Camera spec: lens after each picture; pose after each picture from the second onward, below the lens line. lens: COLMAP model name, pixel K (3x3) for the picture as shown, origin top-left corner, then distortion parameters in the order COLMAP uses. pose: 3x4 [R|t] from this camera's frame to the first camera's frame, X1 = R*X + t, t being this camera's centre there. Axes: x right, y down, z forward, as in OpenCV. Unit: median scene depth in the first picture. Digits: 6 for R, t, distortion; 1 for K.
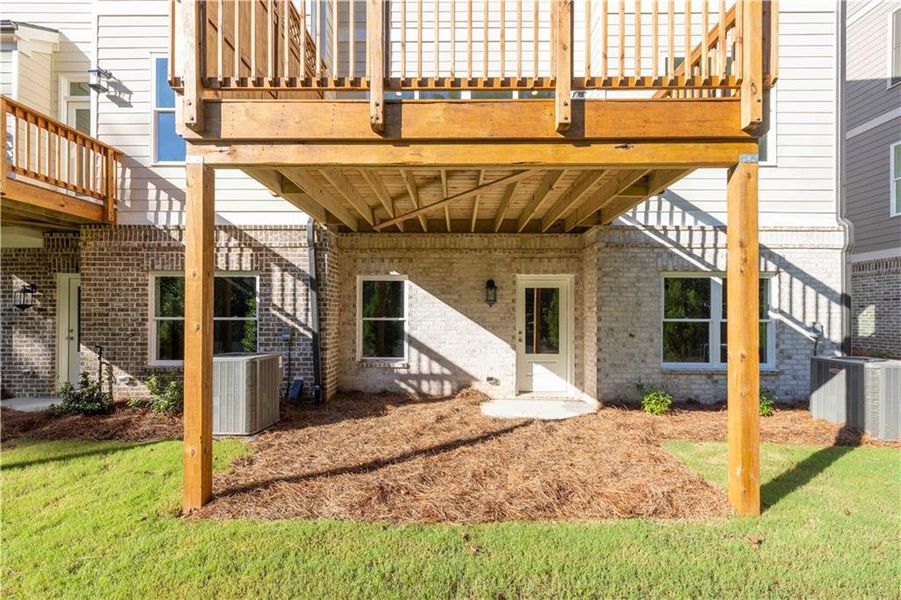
lens RADIAL K [[377.6, 0, 449.9], [0, 377.6, 311.5], [0, 0, 1]] dist [-0.001914, -0.000074]
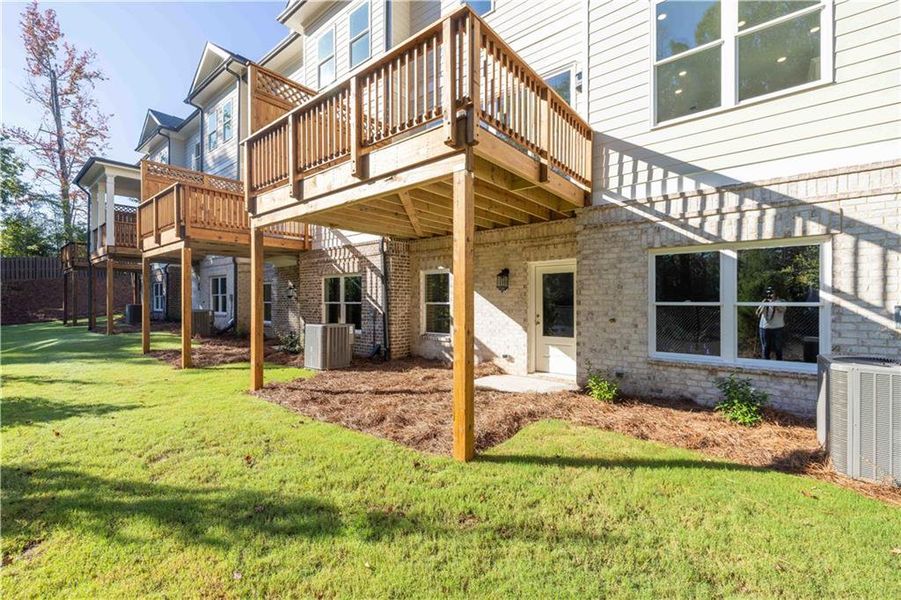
lens RADIAL K [[375.9, 0, 450.5], [0, 375.9, 300.0], [0, 0, 1]] dist [0.001293, 0.000182]
pose [[0.789416, -0.007374, -0.613814, 0.736810], [0.008664, 0.999962, -0.000870, 0.011100], [0.613797, -0.004631, 0.789450, 0.010258]]
